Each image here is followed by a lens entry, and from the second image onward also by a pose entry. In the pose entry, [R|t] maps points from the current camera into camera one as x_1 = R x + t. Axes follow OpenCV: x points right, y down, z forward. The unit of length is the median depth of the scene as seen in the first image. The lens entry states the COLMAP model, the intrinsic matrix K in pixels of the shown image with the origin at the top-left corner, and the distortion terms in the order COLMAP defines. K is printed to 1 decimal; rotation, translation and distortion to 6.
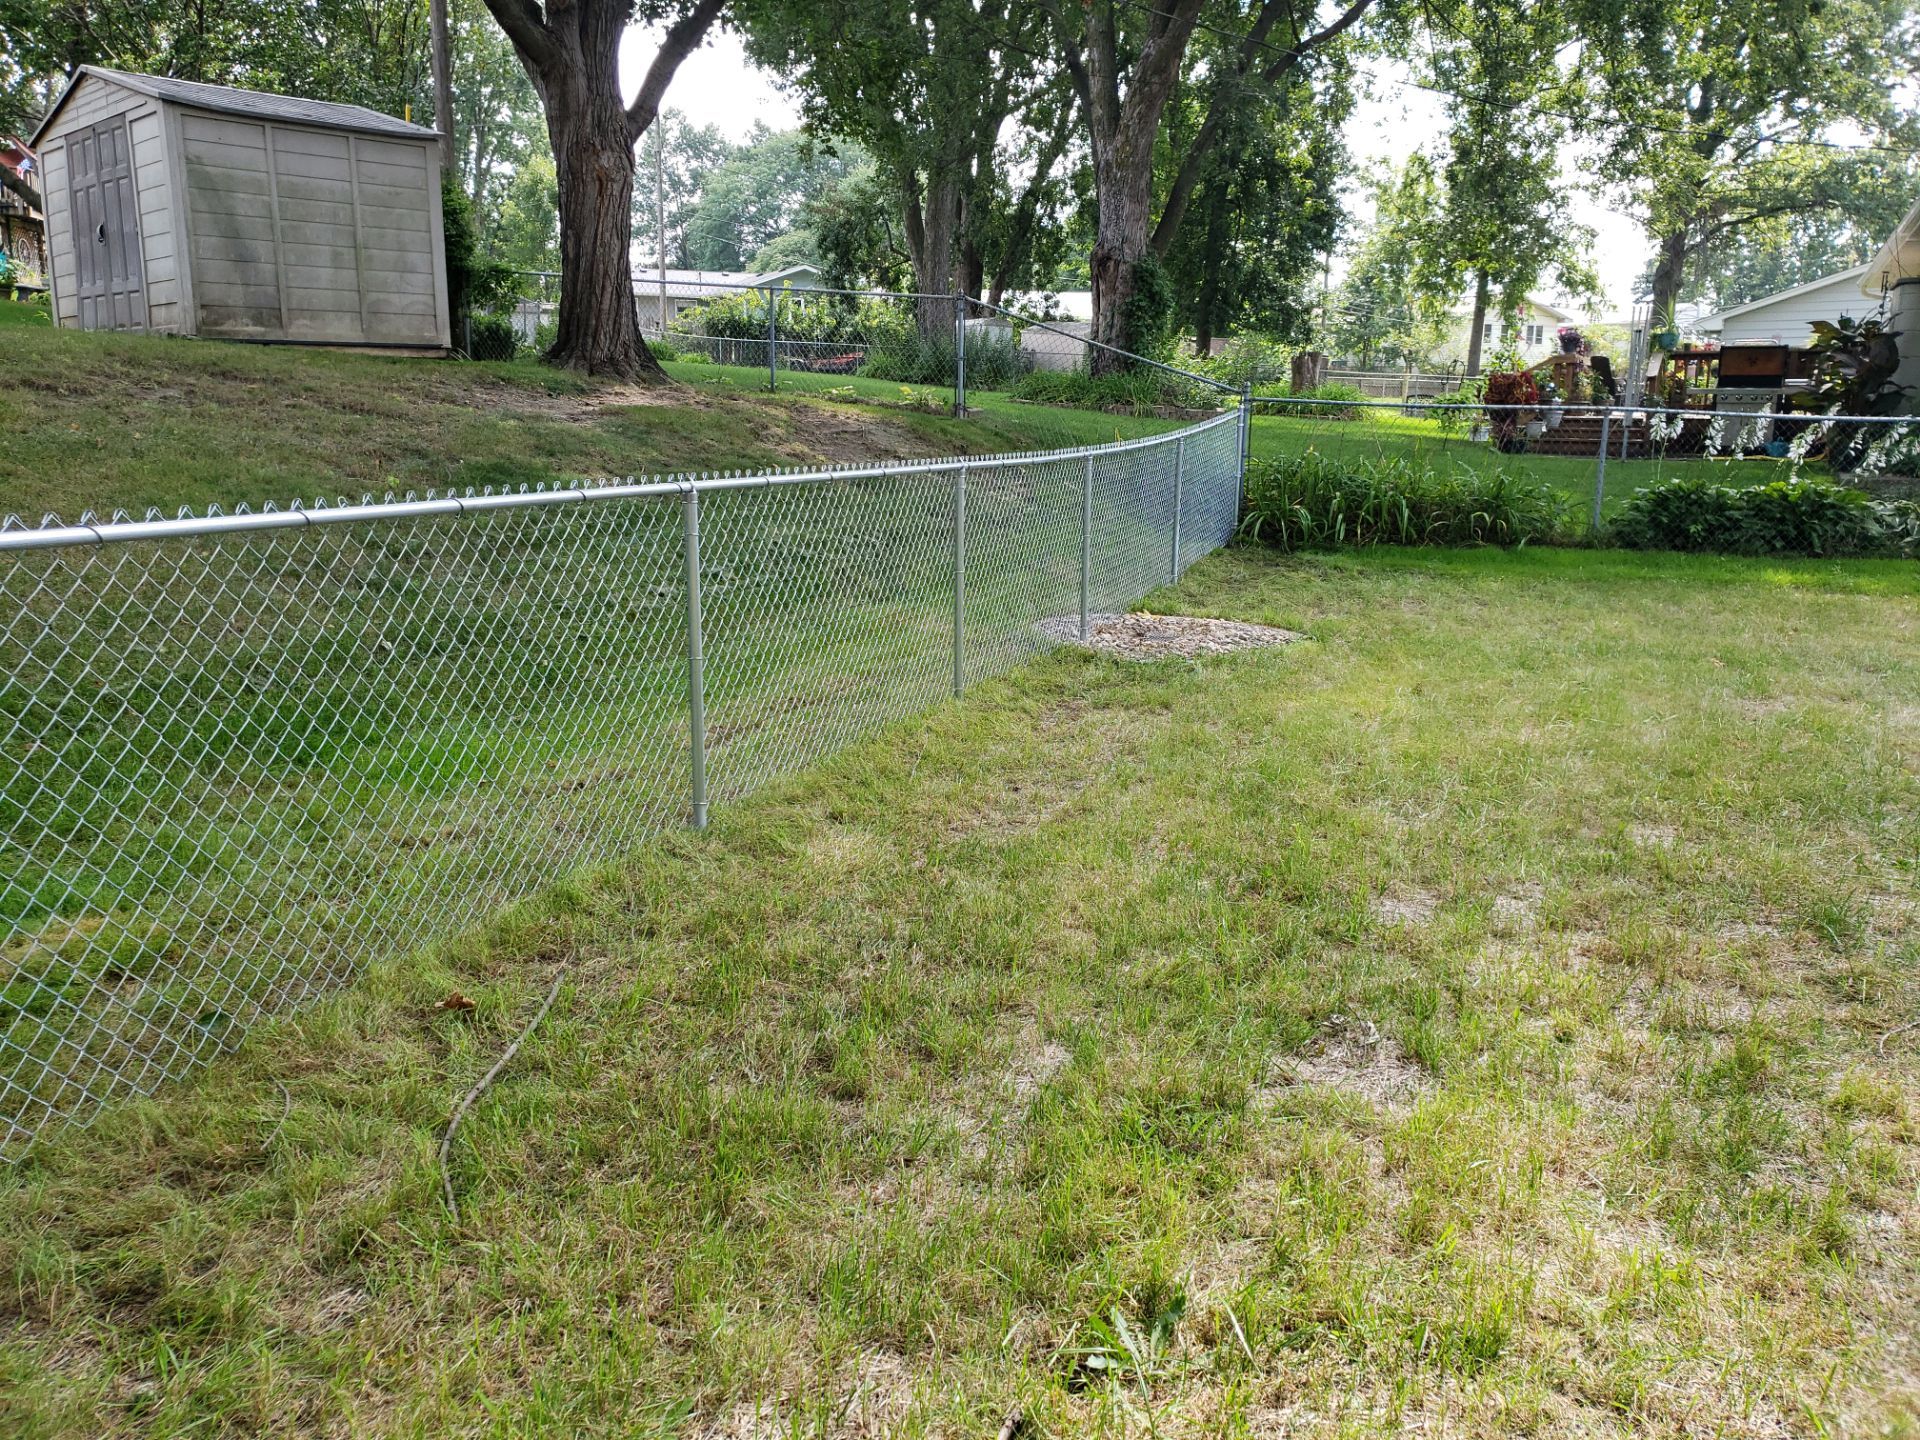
lens RADIAL K [[1581.5, 0, 944.4], [0, 1581.5, 705.6], [0, 0, 1]] dist [0.036416, 0.014501]
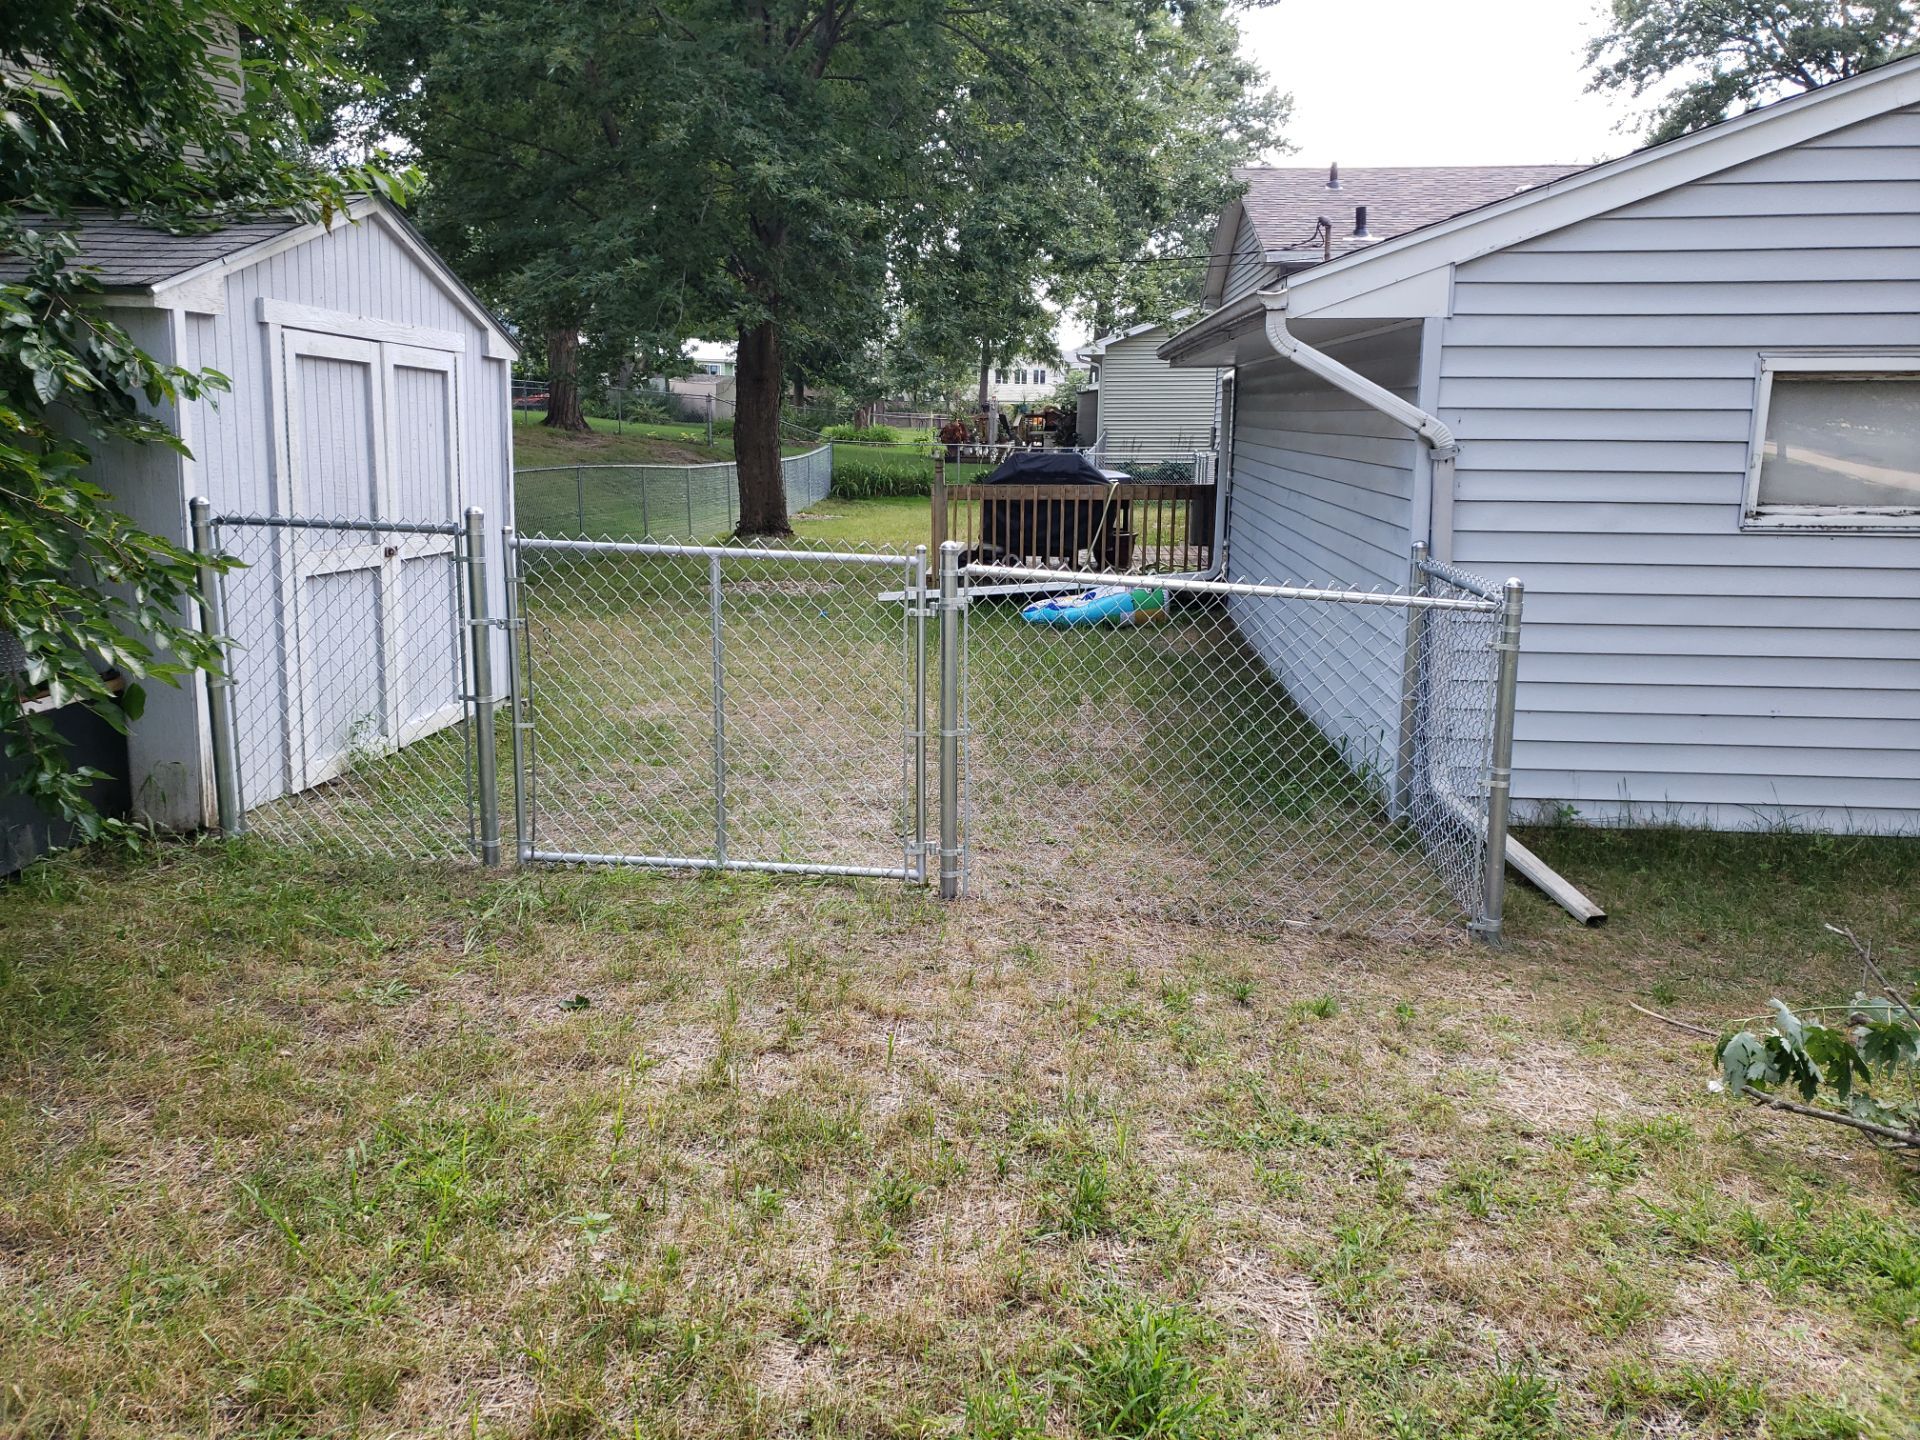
lens RADIAL K [[1581.5, 0, 944.4], [0, 1581.5, 705.6], [0, 0, 1]] dist [0.036416, 0.014501]
pose [[0.966778, -0.046053, 0.251435, -0.165493], [0.049173, 0.998771, -0.006136, 0.145077], [-0.250844, 0.018296, 0.967855, -0.847778]]
